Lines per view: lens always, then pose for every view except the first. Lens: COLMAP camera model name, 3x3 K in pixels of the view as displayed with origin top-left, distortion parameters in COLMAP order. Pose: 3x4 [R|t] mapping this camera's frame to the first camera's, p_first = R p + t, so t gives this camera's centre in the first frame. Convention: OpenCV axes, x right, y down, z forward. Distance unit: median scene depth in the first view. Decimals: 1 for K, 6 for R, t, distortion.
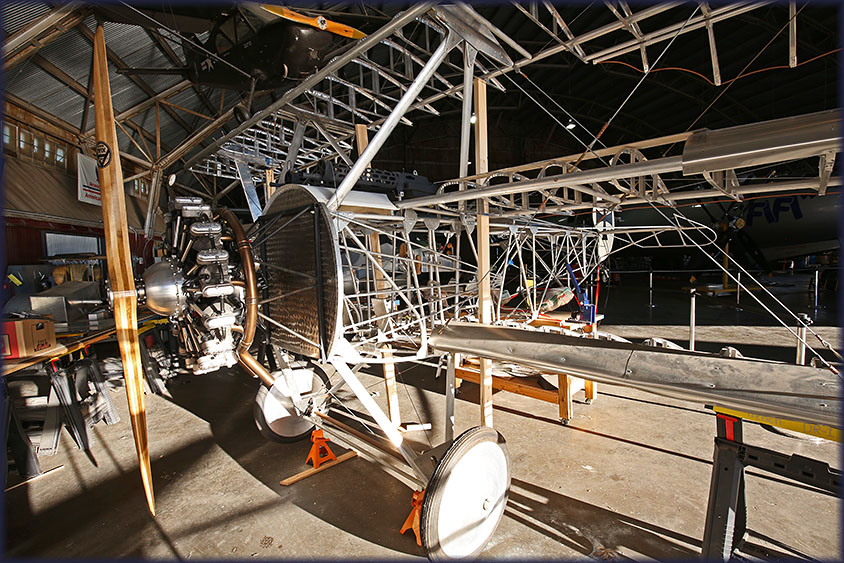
lens RADIAL K [[391.1, 0, 422.0], [0, 391.1, 281.5], [0, 0, 1]] dist [-0.022551, -0.000283]
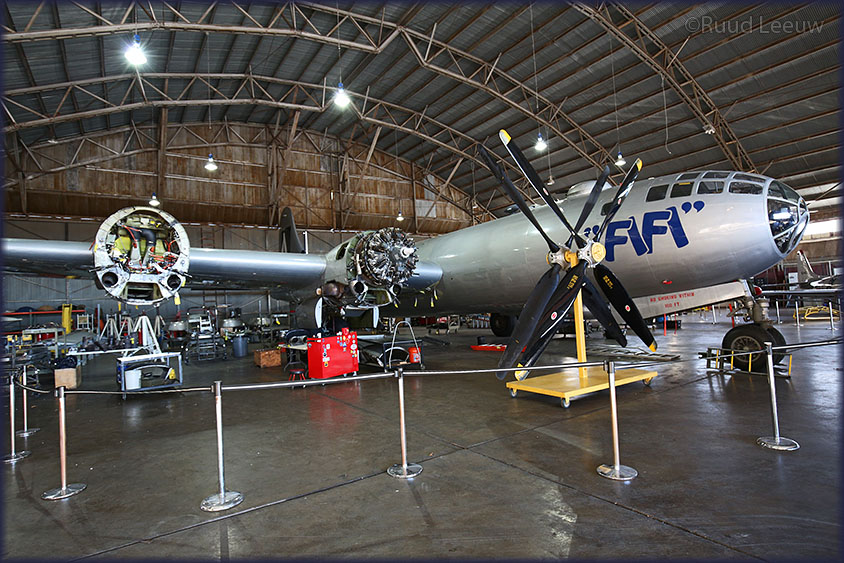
lens RADIAL K [[456.7, 0, 422.0], [0, 456.7, 281.5], [0, 0, 1]] dist [-0.018038, 0.000218]
pose [[0.947197, -0.008929, 0.320529, 0.375065], [0.050174, 0.991426, -0.120652, -0.046216], [-0.316704, 0.130363, 0.939523, 0.465276]]
